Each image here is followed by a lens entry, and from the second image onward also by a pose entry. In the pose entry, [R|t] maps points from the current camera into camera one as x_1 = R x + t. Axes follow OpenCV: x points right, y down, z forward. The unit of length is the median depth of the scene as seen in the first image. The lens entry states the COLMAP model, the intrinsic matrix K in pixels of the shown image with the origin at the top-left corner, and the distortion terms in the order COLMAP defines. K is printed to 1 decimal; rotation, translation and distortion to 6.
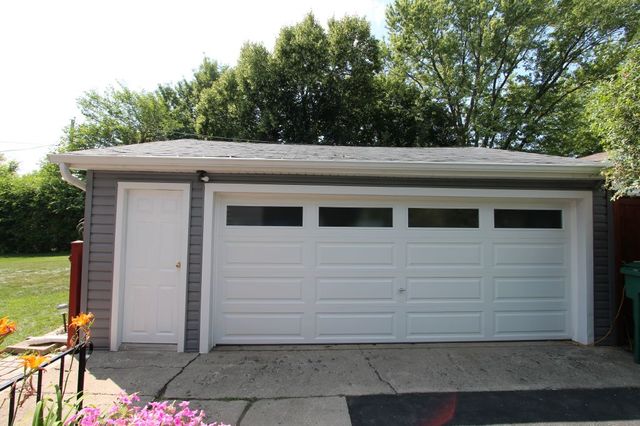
lens RADIAL K [[298.1, 0, 316.0], [0, 298.1, 209.8], [0, 0, 1]] dist [-0.025894, 0.005041]
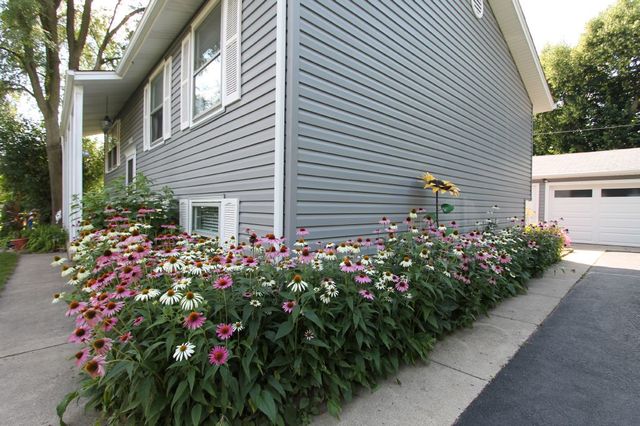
lens RADIAL K [[298.1, 0, 316.0], [0, 298.1, 209.8], [0, 0, 1]] dist [-0.025894, 0.005041]
pose [[0.636755, 0.000266, -0.771066, 0.362938], [0.032740, 0.999089, 0.027382, 0.019483], [0.770371, -0.042681, 0.636166, -2.293190]]
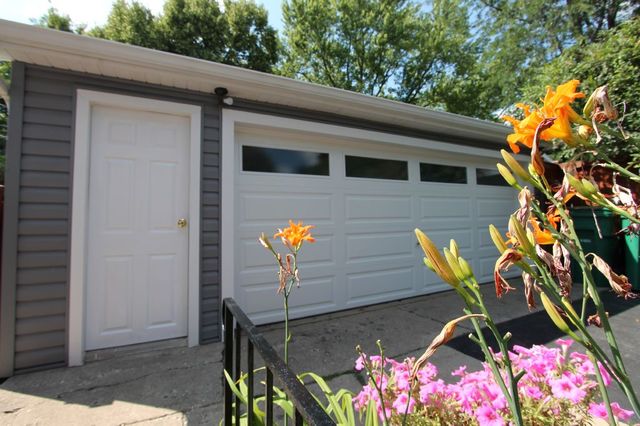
lens RADIAL K [[298.1, 0, 316.0], [0, 298.1, 209.8], [0, 0, 1]] dist [-0.025894, 0.005041]
pose [[0.914307, -0.014604, 0.404759, -0.430361], [0.015106, 0.999884, 0.001954, 0.149918], [-0.404741, 0.004328, 0.914421, 0.224532]]
